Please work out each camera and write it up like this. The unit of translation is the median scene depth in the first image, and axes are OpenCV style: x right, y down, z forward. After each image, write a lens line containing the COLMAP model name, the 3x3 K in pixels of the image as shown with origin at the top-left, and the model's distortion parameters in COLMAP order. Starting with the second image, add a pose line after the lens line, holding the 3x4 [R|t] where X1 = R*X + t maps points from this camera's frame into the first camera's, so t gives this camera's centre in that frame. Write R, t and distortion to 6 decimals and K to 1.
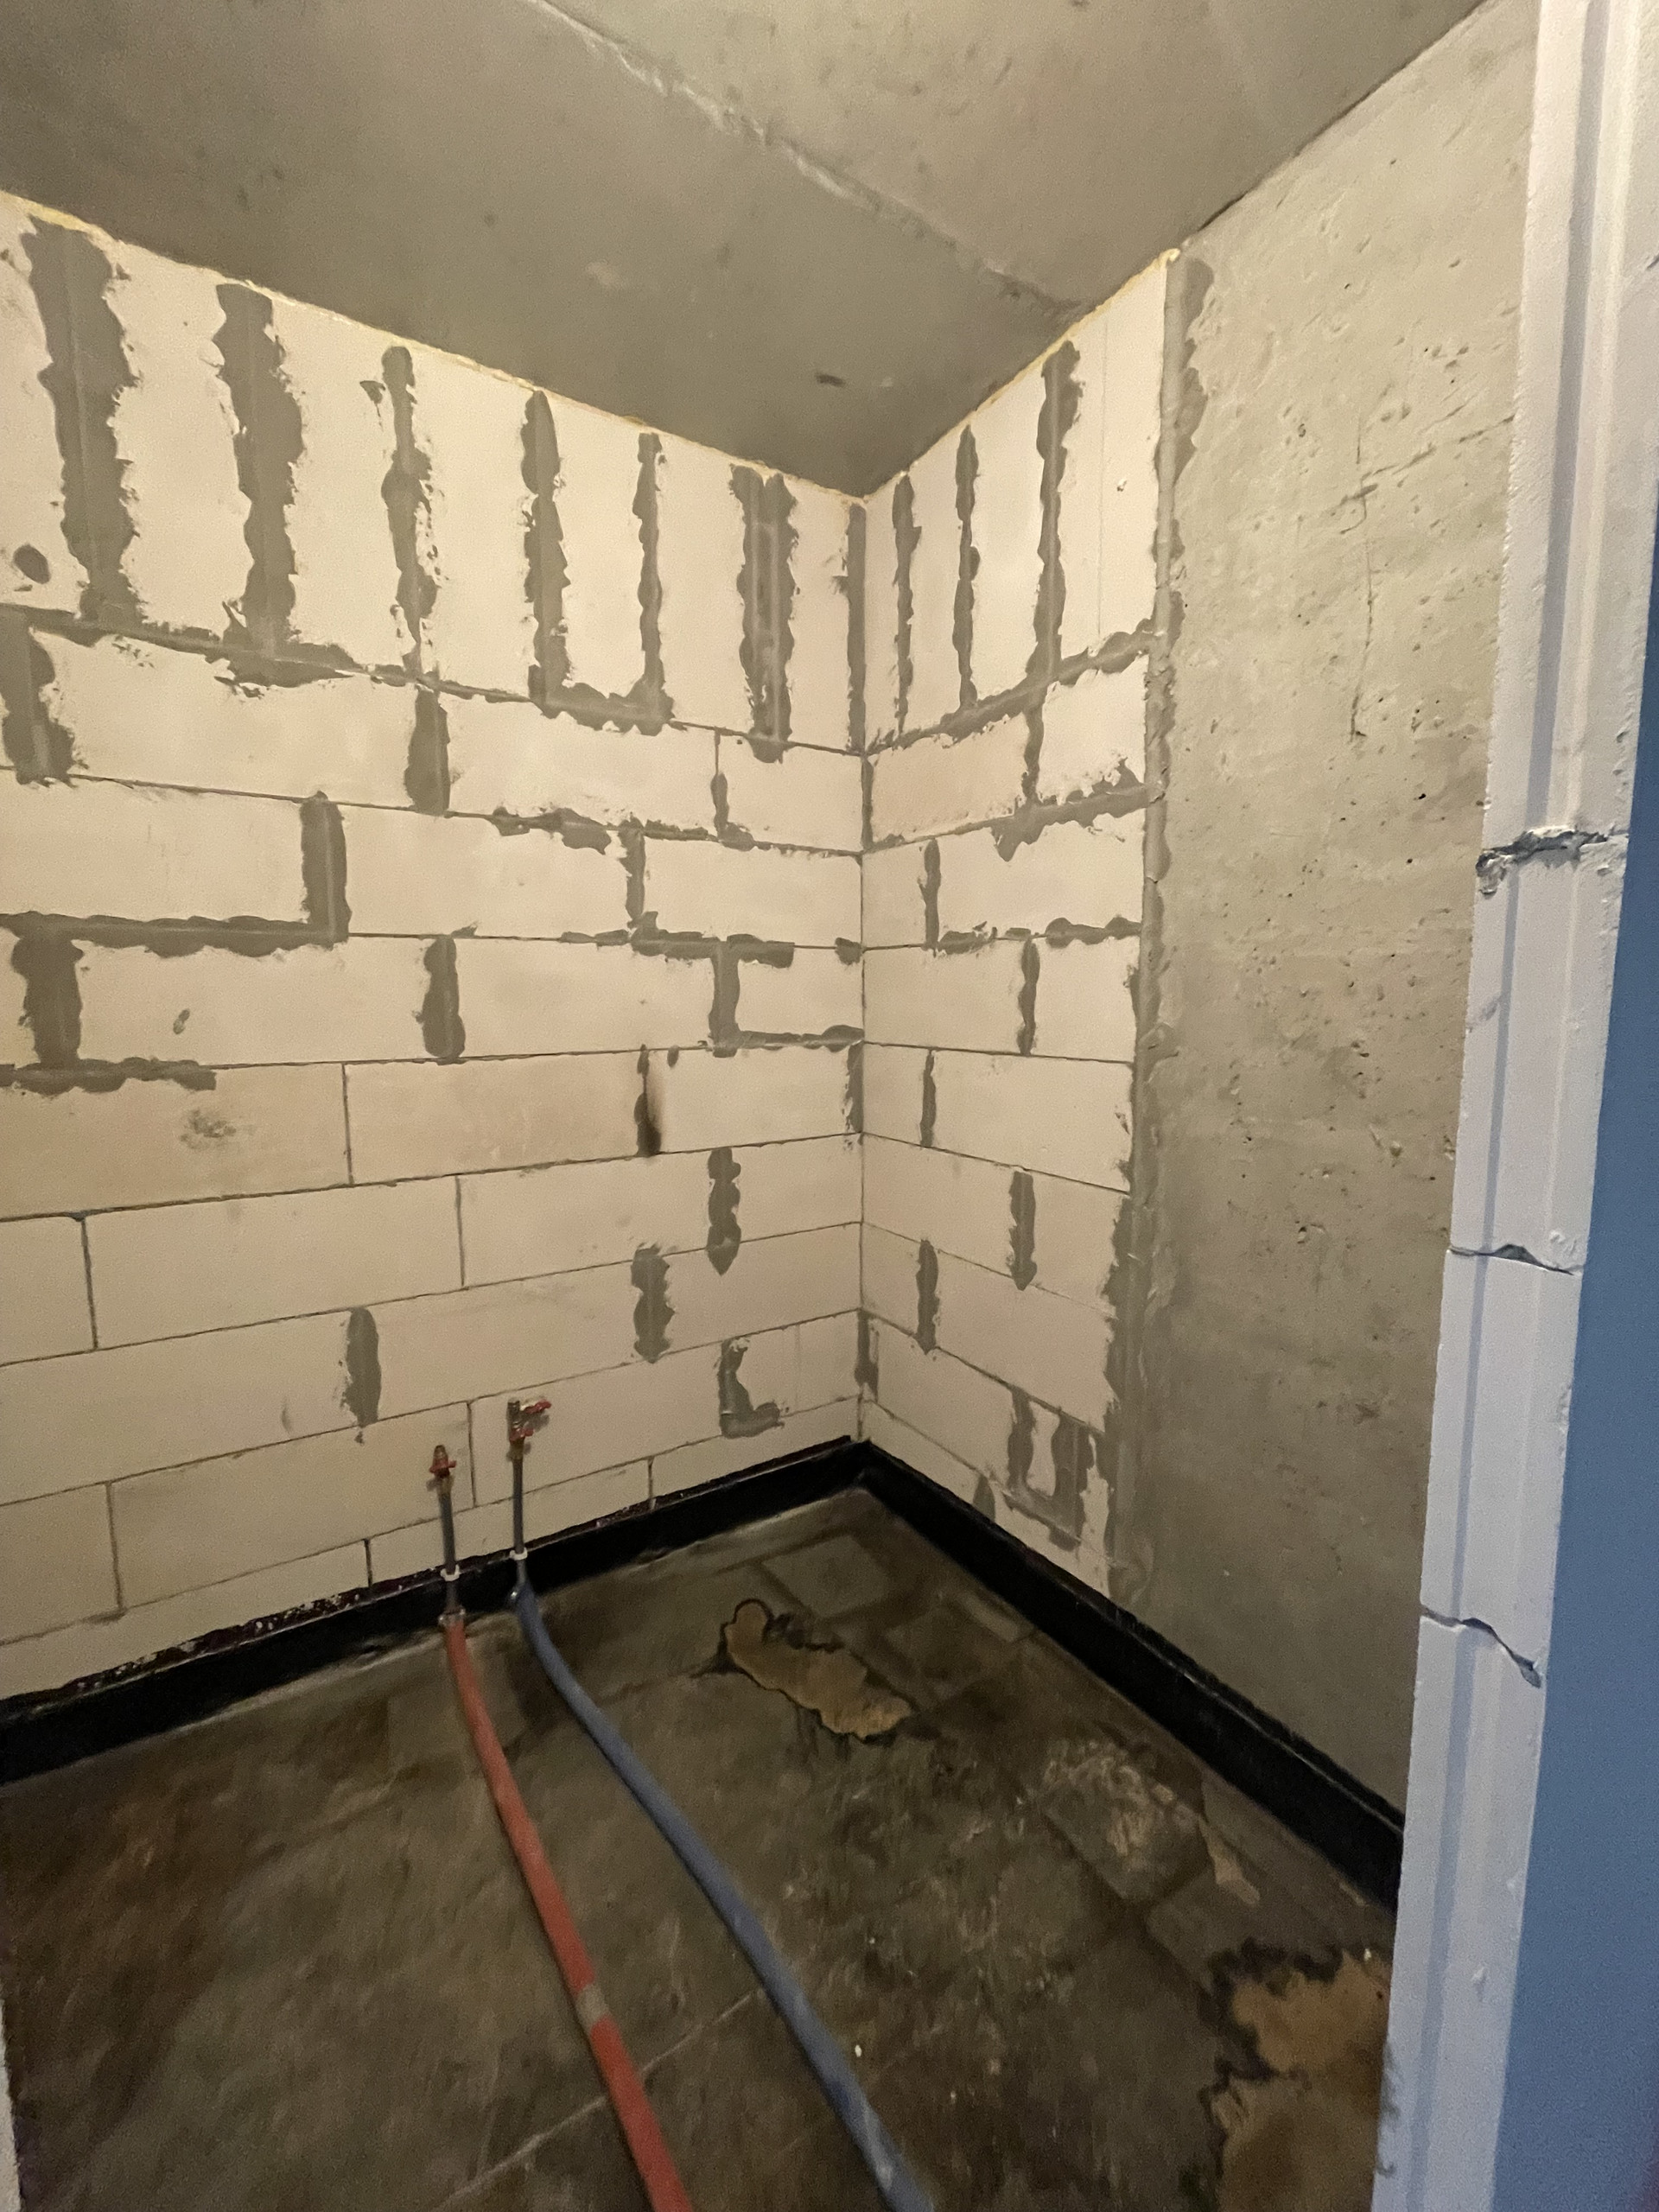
lens RADIAL K [[899.7, 0, 828.8], [0, 899.7, 1098.5], [0, 0, 1]] dist [-0.005489, 0.000596]
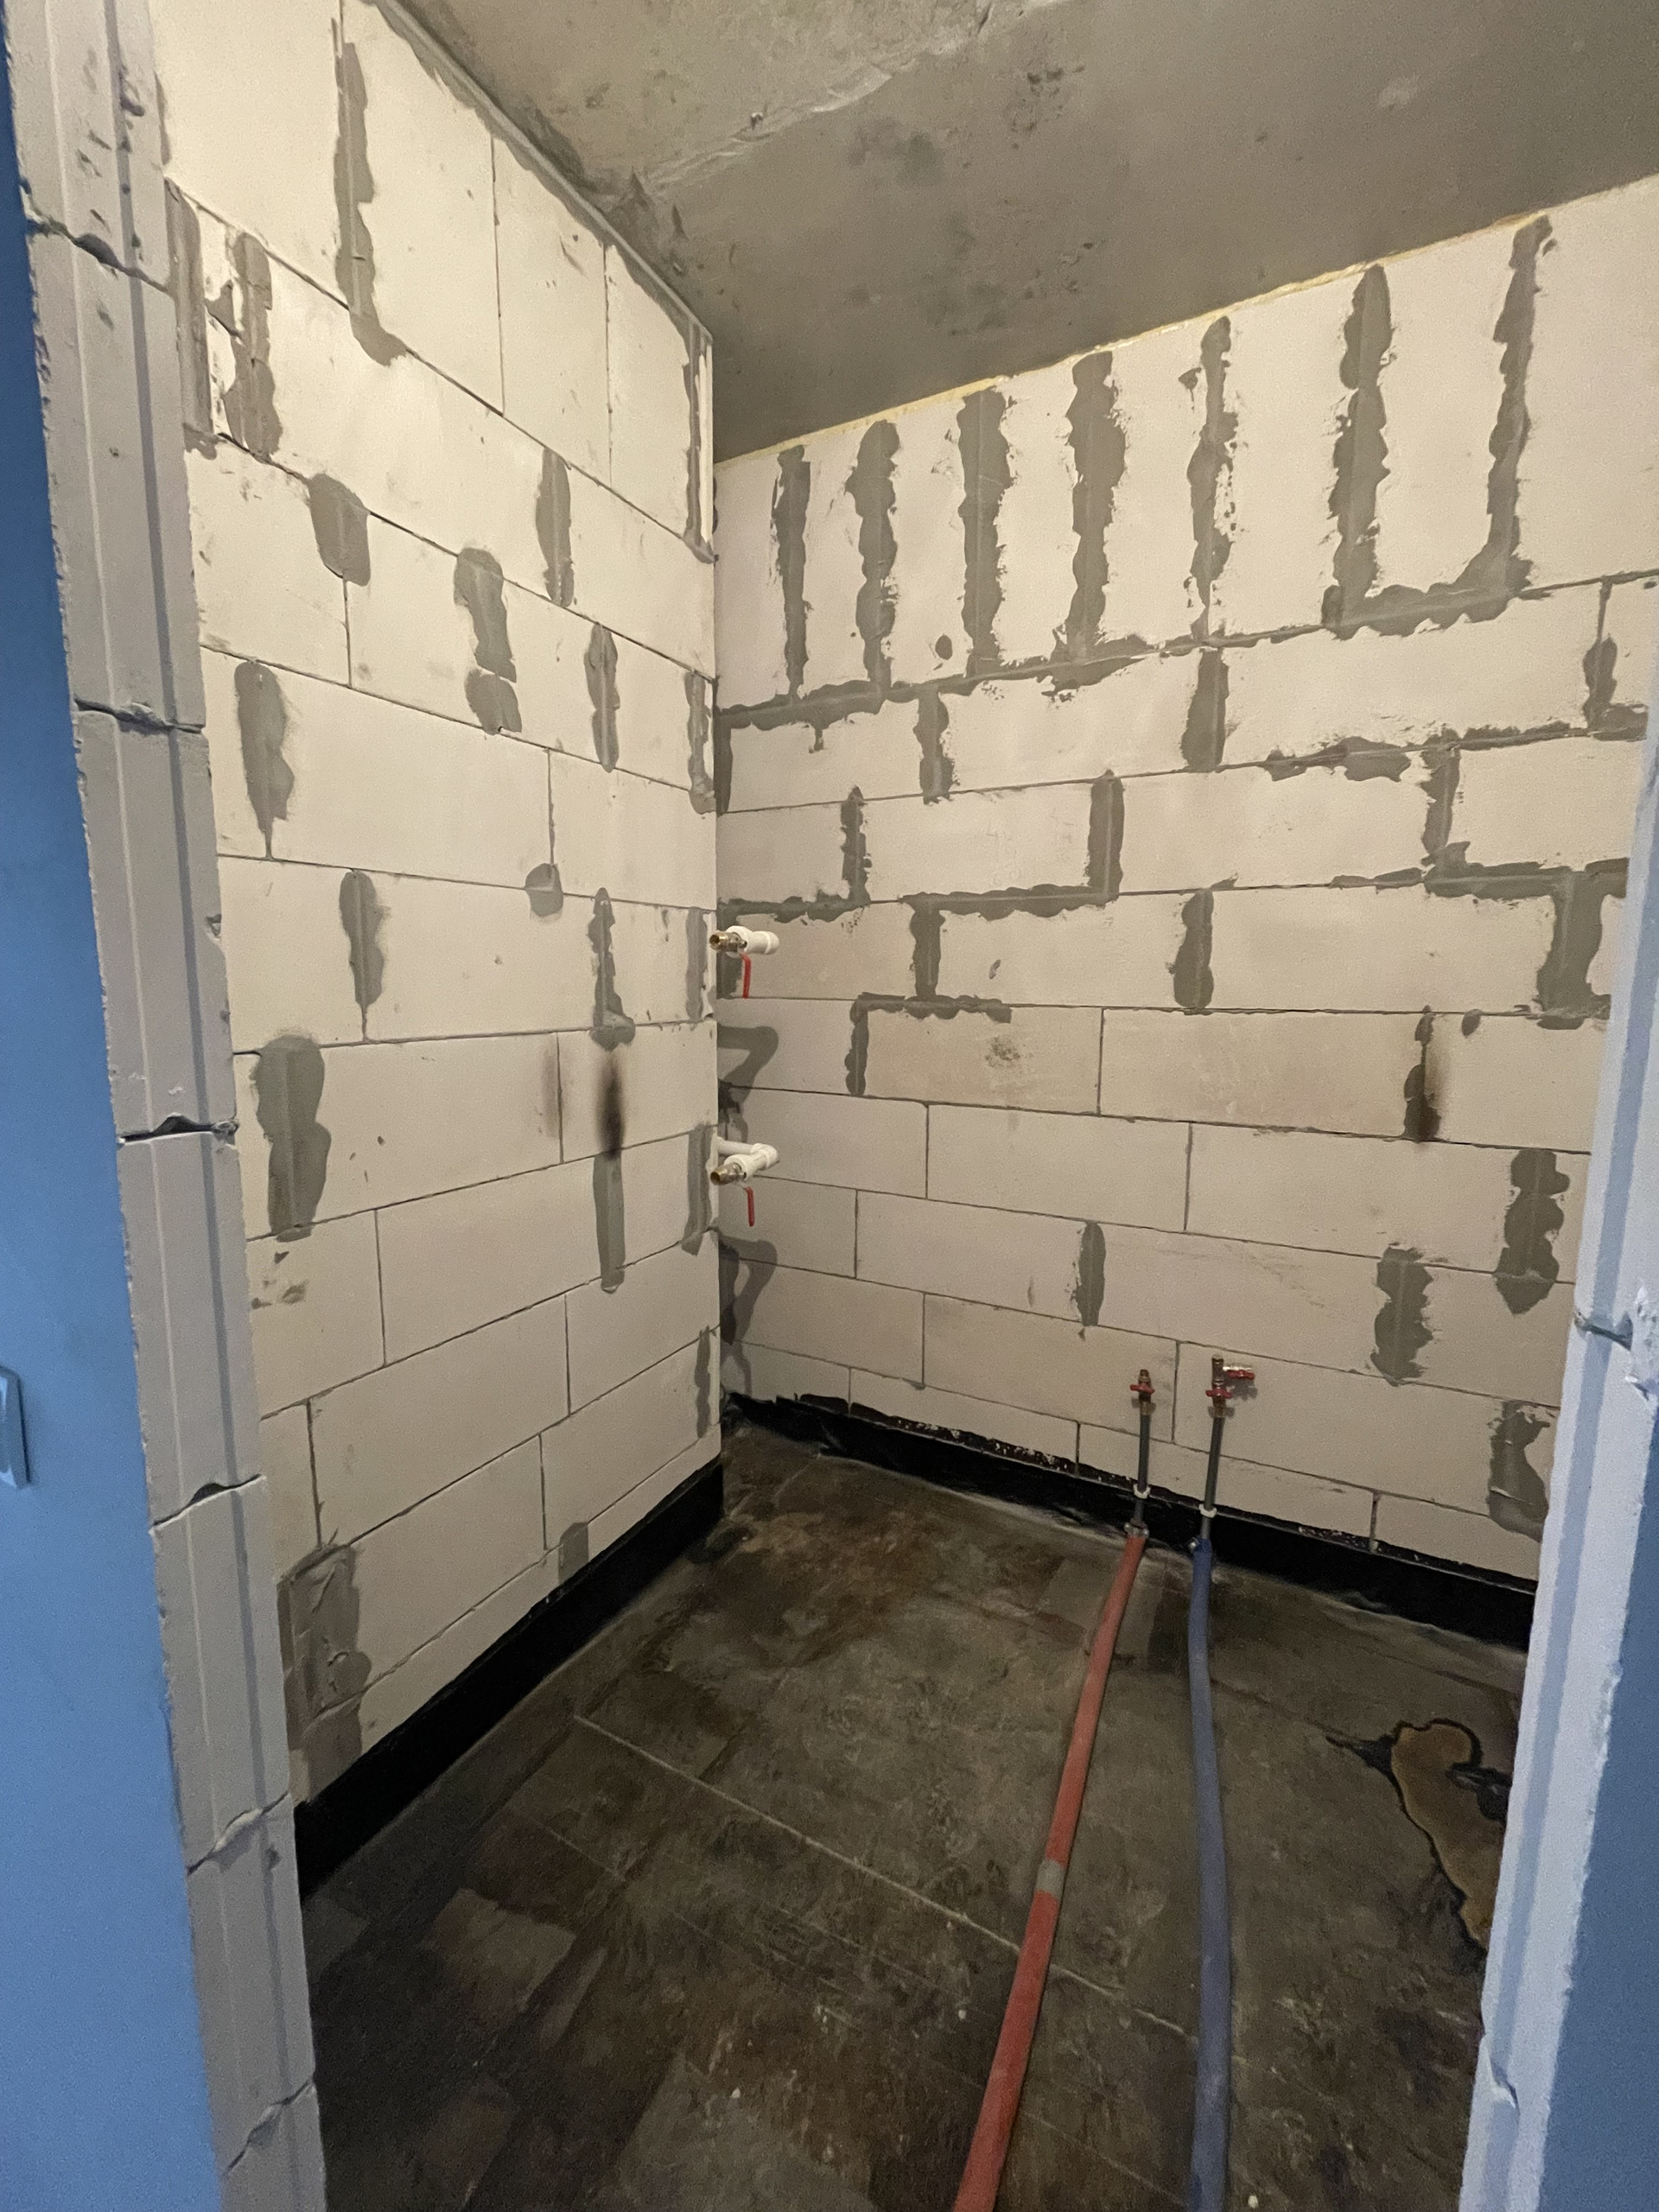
lens RADIAL K [[899.7, 0, 819.7], [0, 899.7, 1101.6], [0, 0, 1]] dist [-0.005489, 0.000596]
pose [[0.478488, 0.127425, -0.868799, 0.291701], [-0.109123, 0.990374, 0.085157, 0.020635], [0.871287, 0.054059, 0.487787, 0.126295]]
